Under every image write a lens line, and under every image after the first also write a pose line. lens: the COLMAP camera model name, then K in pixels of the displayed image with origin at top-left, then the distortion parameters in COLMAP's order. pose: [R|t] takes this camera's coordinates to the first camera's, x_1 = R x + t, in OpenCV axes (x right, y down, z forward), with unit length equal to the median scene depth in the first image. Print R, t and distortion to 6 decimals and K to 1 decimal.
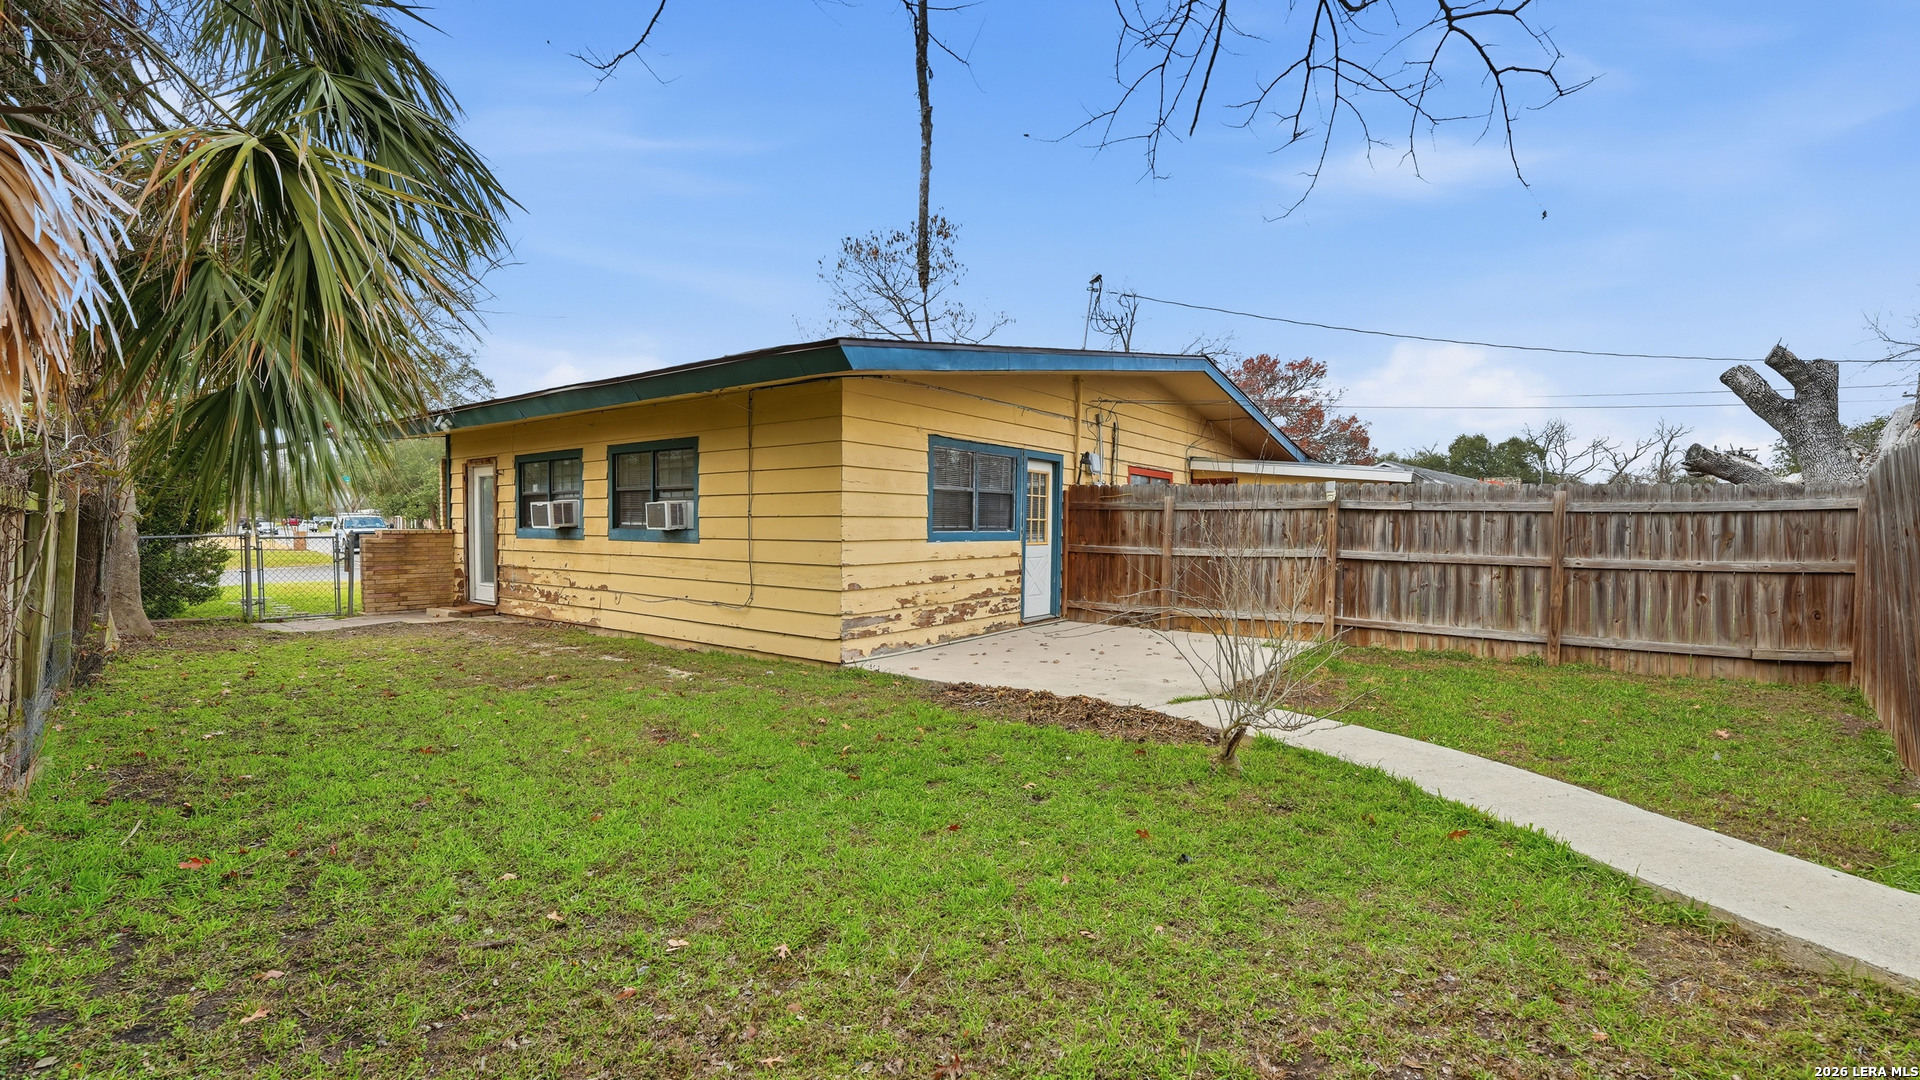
lens RADIAL K [[773.5, 0, 959.1], [0, 773.5, 545.3], [0, 0, 1]] dist [-0.003074, 0.001089]
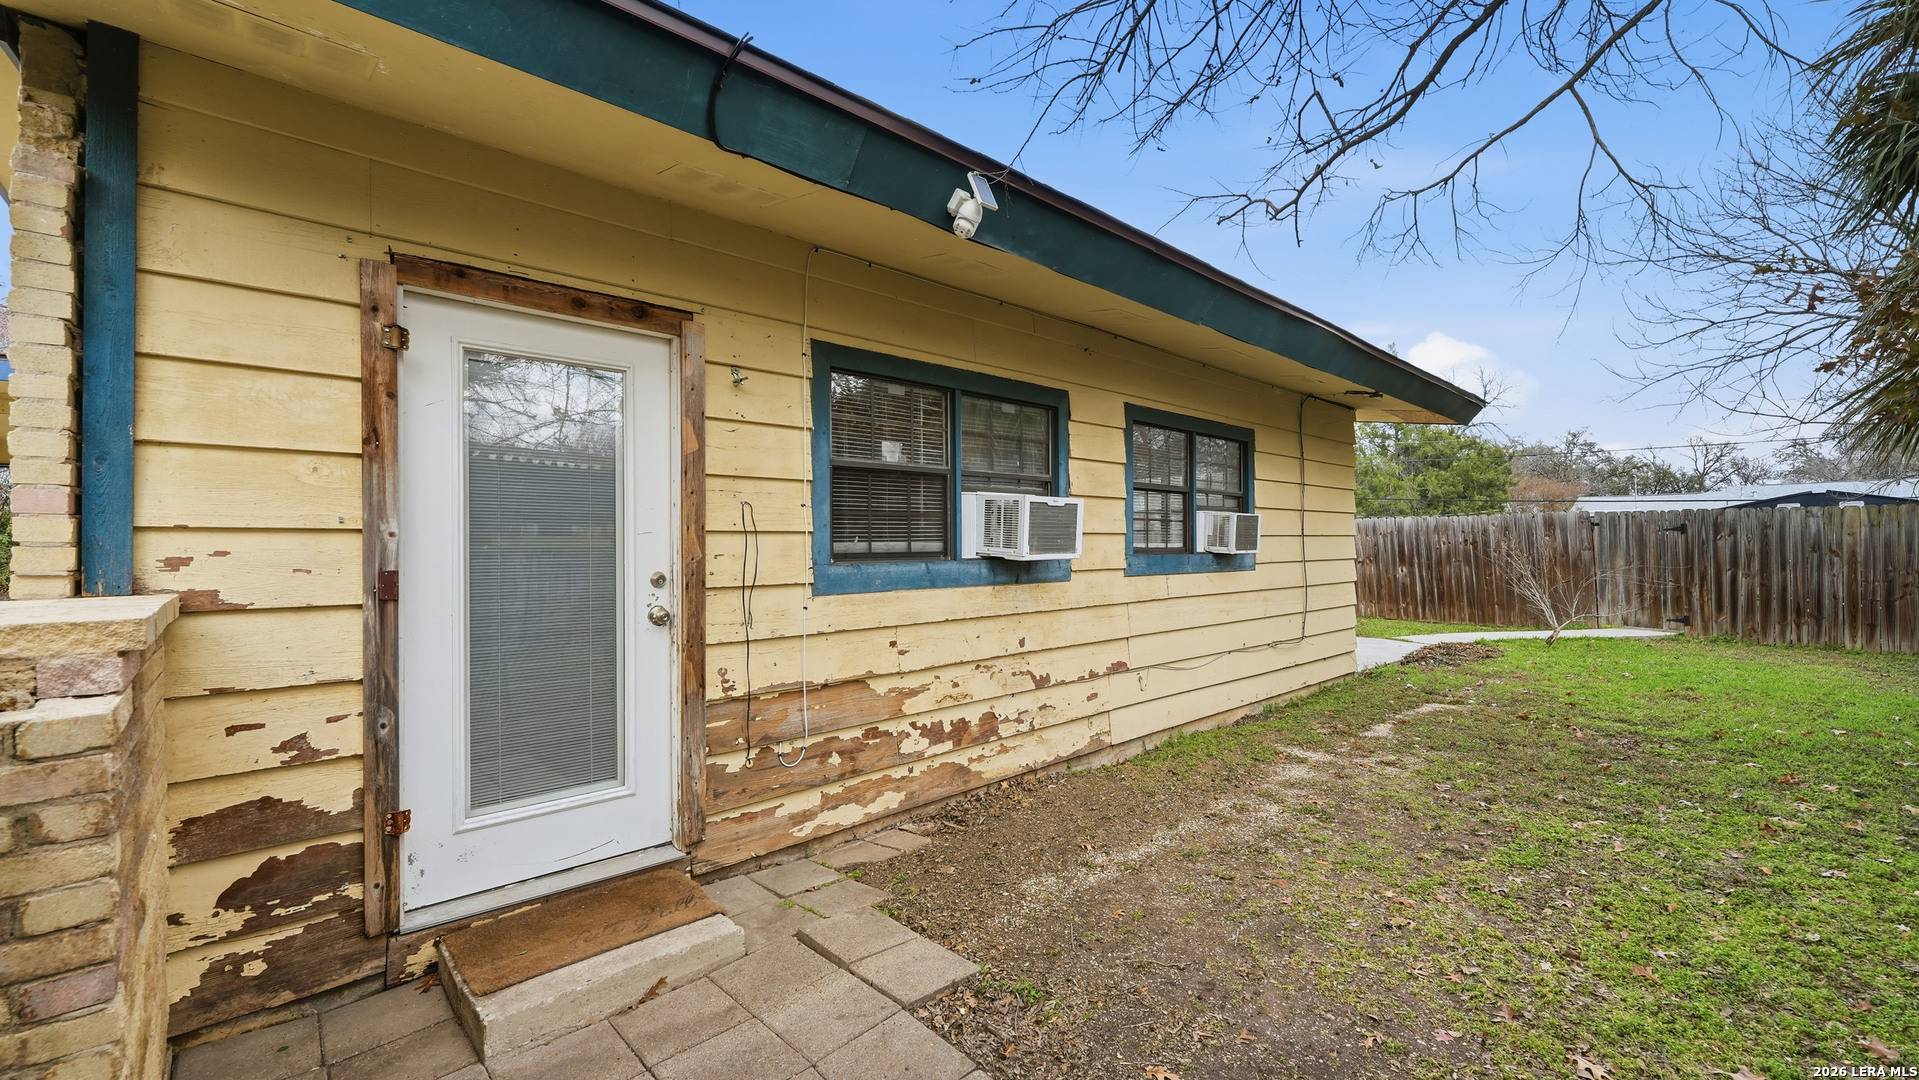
lens RADIAL K [[773.1, 0, 953.0], [0, 773.1, 539.3], [0, 0, 1]] dist [-0.003074, 0.001089]
pose [[0.196459, -0.001419, 0.980511, -0.984986], [0.028658, 0.999580, -0.004295, -0.033379], [-0.980093, 0.028944, 0.196417, 0.988777]]
